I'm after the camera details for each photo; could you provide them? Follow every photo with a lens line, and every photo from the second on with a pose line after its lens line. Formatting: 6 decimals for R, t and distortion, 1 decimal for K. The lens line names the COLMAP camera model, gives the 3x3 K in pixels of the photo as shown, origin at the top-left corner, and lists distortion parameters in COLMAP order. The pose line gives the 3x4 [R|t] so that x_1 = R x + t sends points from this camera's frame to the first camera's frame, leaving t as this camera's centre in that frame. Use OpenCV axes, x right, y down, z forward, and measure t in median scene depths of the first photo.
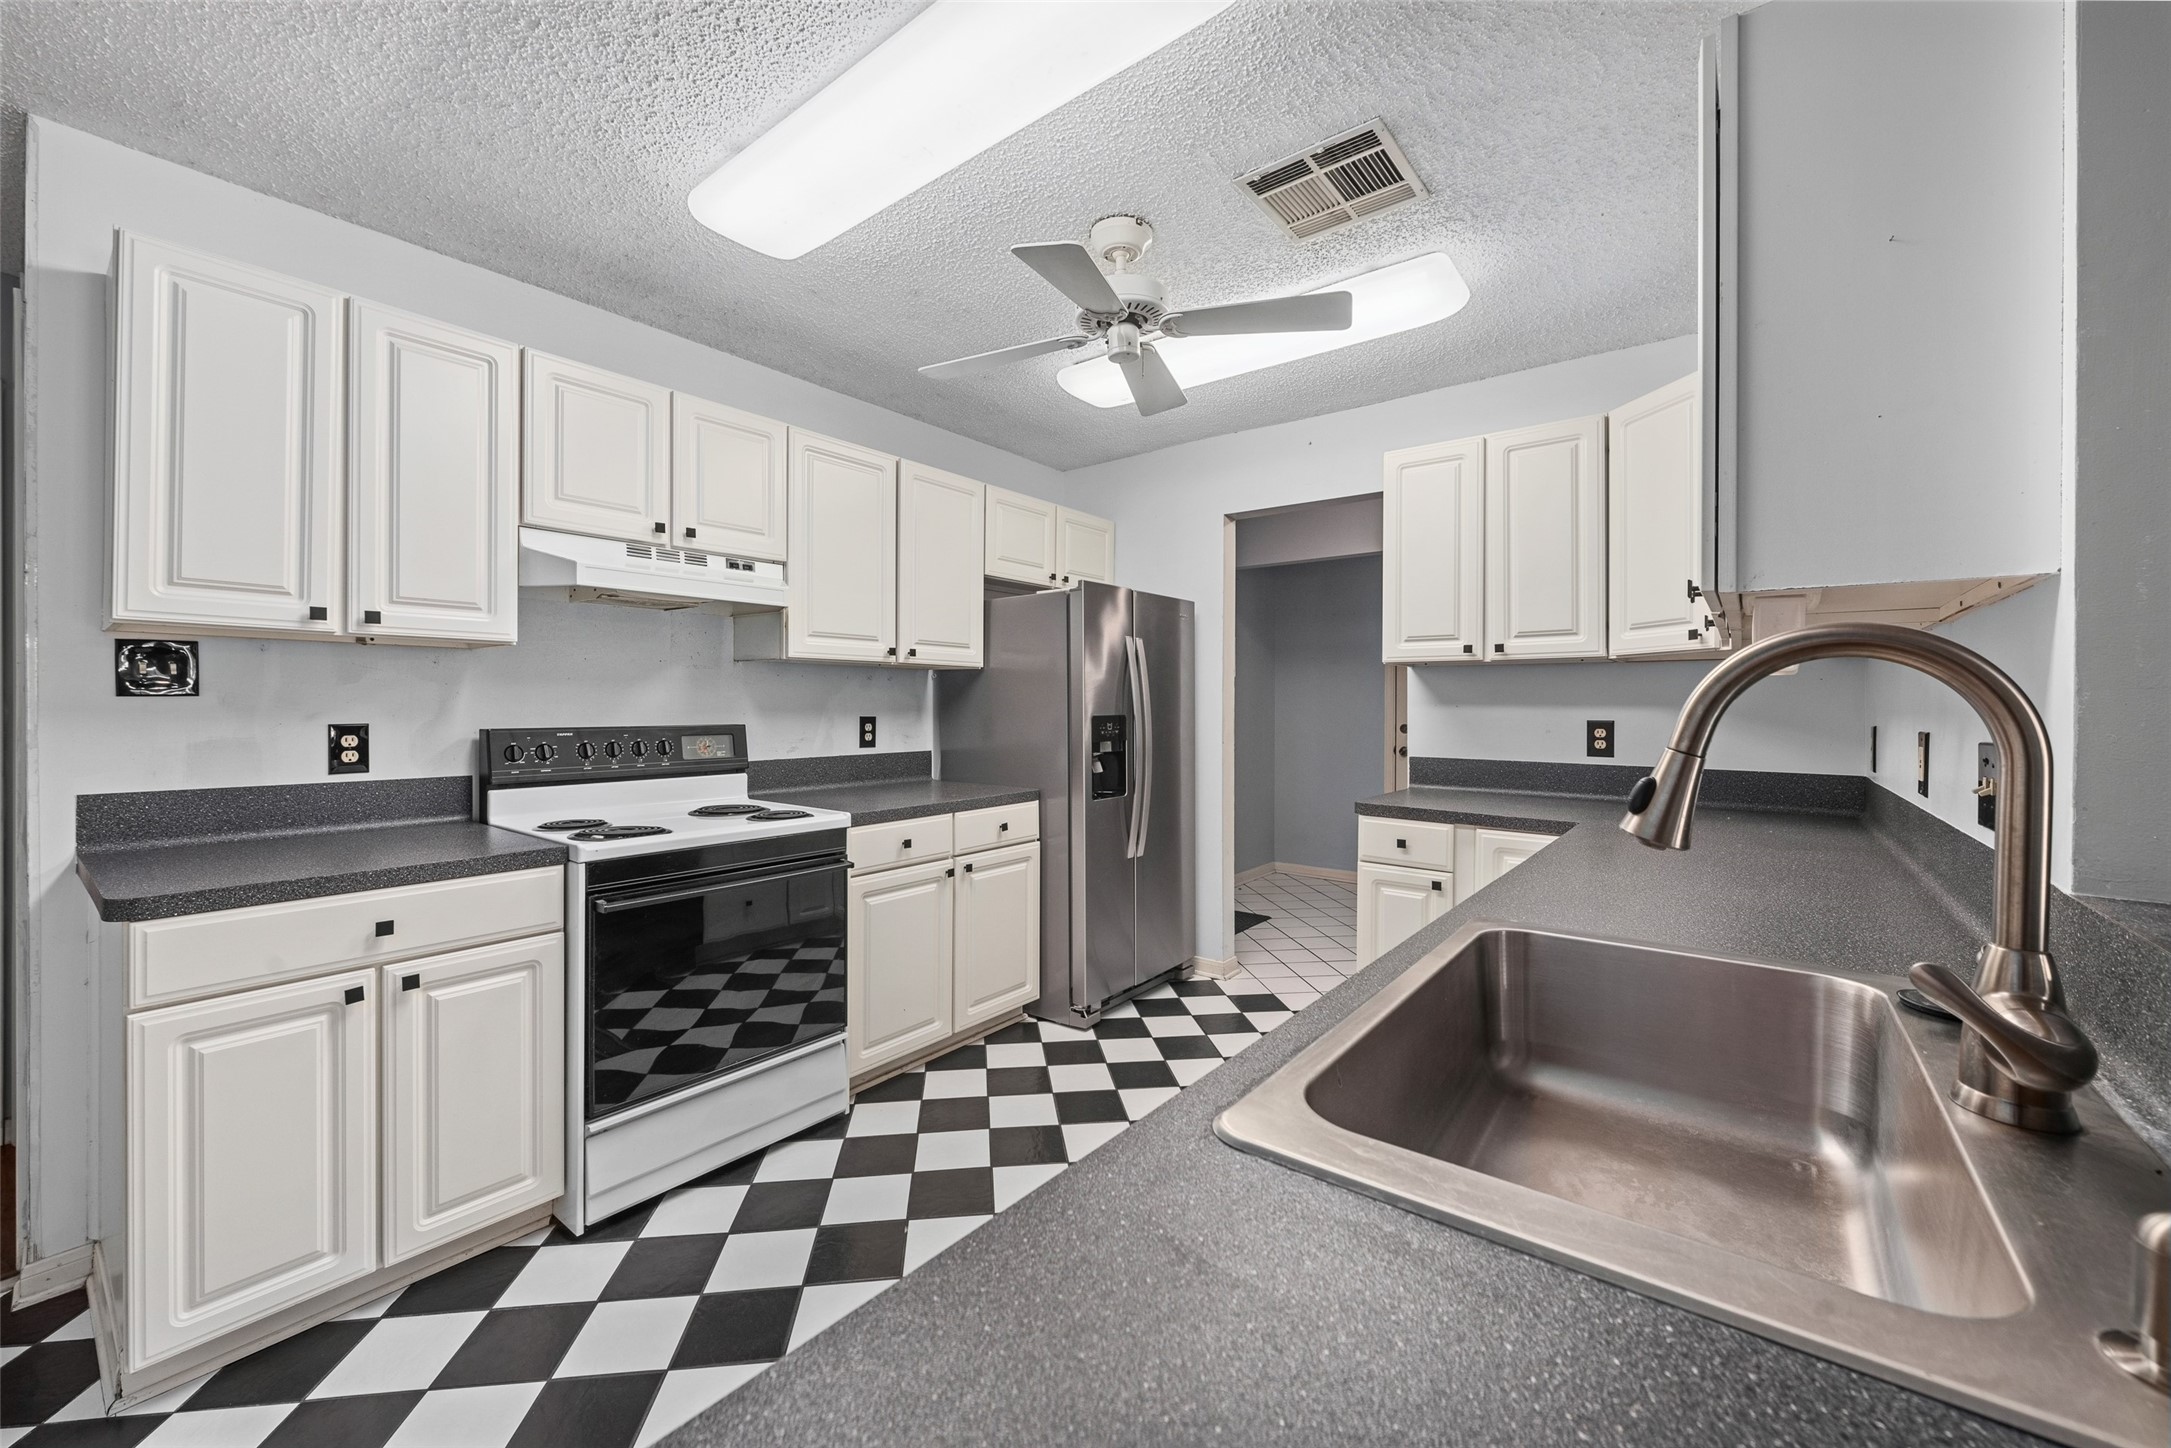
lens RADIAL K [[849.7, 0, 1078.4], [0, 849.7, 703.1], [0, 0, 1]] dist [0.001750, 0.000077]
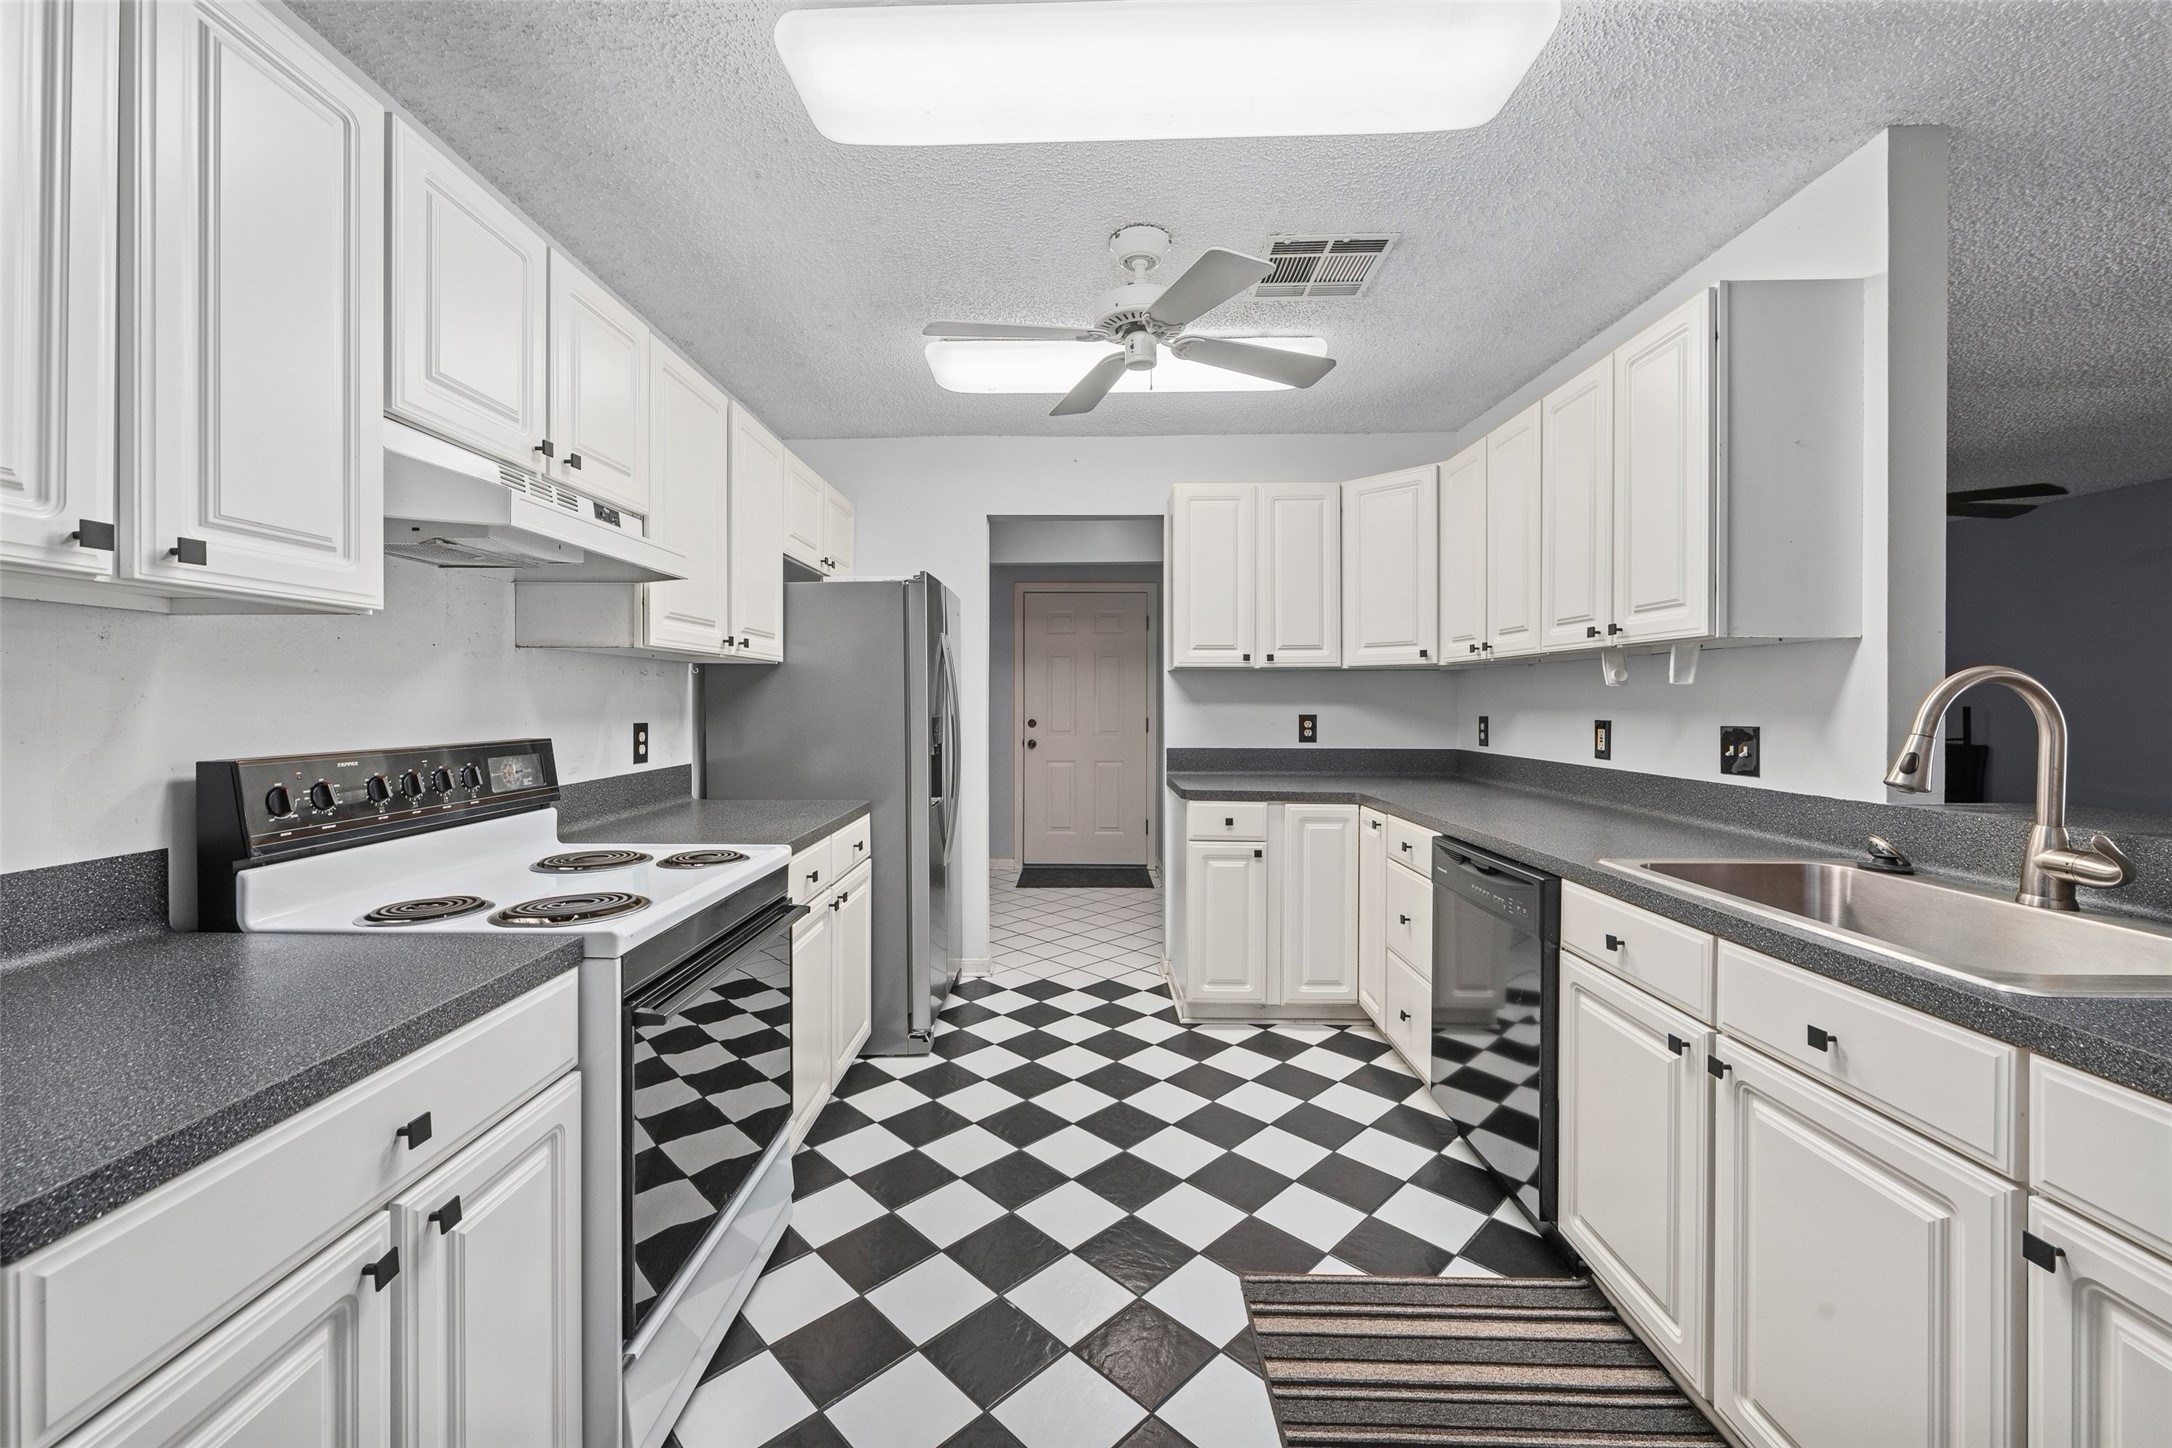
lens RADIAL K [[847.6, 0, 1075.8], [0, 847.6, 698.6], [0, 0, 1]] dist [0.006639, -0.000141]
pose [[0.799097, -0.003084, 0.601195, -0.486906], [0.002343, 0.999995, 0.002016, -0.008188], [-0.601198, -0.000202, 0.799100, 0.185336]]
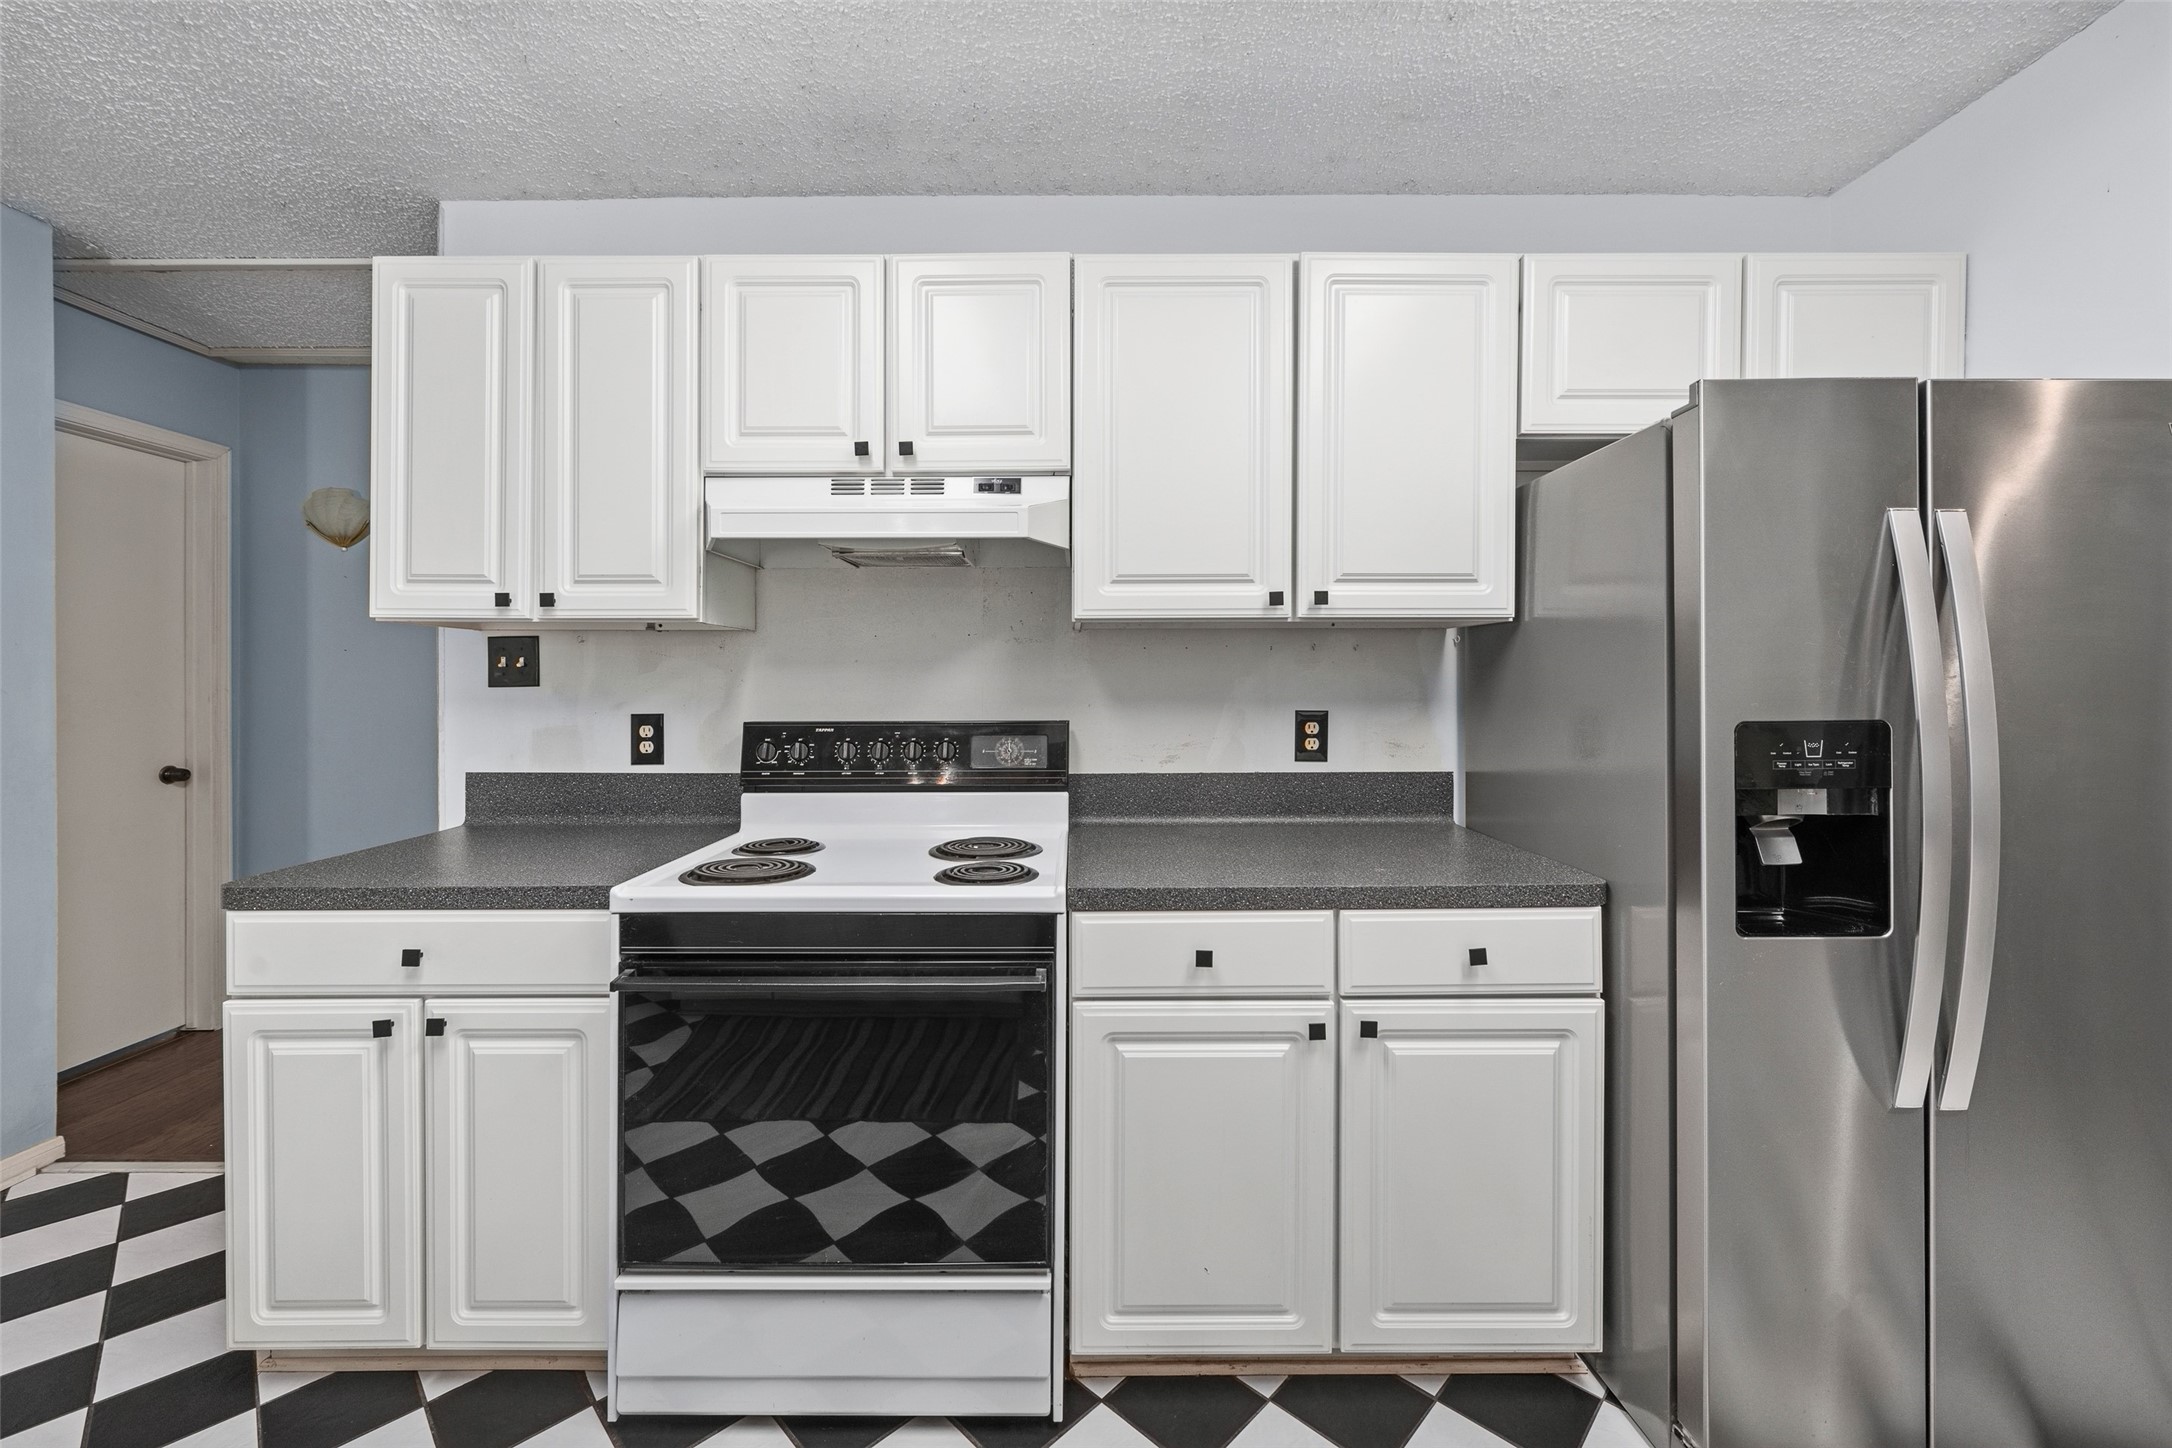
lens RADIAL K [[857.9, 0, 1081.5], [0, 857.9, 686.9], [0, 0, 1]] dist [-0.000117, 0.000026]
pose [[0.610697, -0.002444, -0.791861, 0.170943], [0.005657, 0.999983, 0.001277, -0.003550], [0.791845, -0.005260, 0.610700, 0.608671]]
